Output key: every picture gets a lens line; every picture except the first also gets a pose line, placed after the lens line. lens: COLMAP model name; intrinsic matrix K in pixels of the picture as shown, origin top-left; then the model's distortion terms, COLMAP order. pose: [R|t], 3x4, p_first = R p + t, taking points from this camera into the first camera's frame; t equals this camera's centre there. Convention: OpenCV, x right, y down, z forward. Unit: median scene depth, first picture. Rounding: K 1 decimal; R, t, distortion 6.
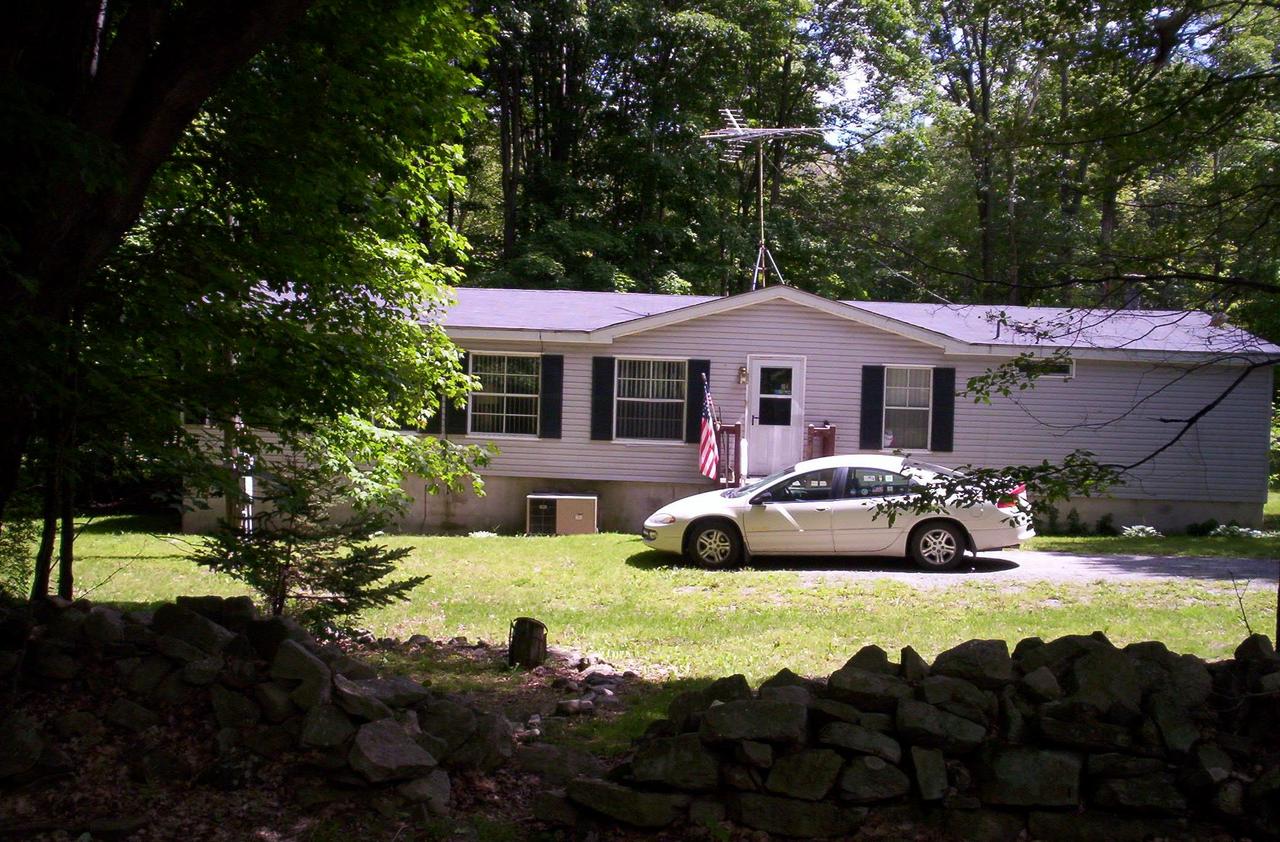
lens RADIAL K [[1347.4, 0, 640.0], [0, 1347.4, 421.0], [0, 0, 1]] dist [-0.081216, 0.002771]
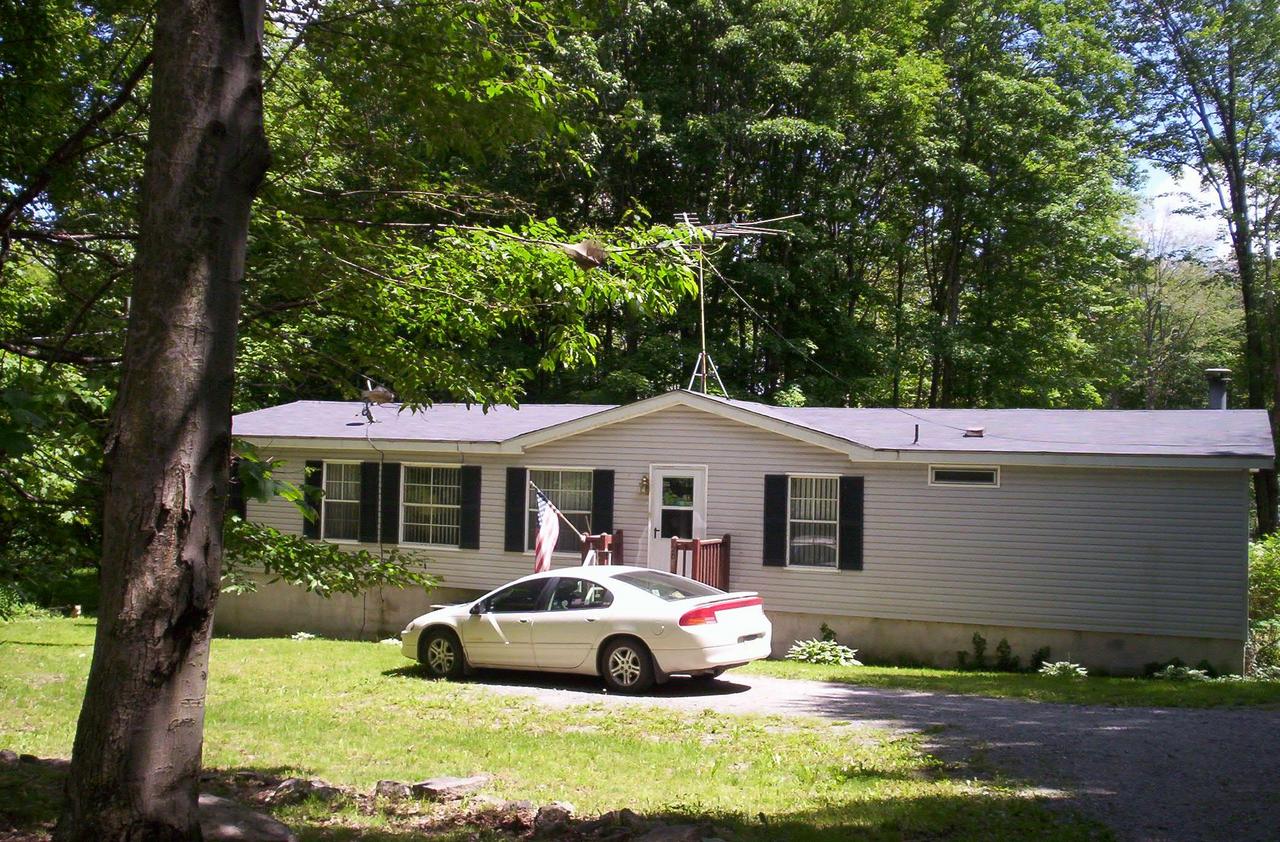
lens RADIAL K [[1347.4, 0, 640.0], [0, 1347.4, 421.0], [0, 0, 1]] dist [-0.081216, 0.002771]
pose [[0.933882, -0.018978, -0.357078, 0.416000], [-0.015563, 0.995487, -0.093610, 0.009884], [0.357243, 0.092978, 0.929372, 0.105719]]
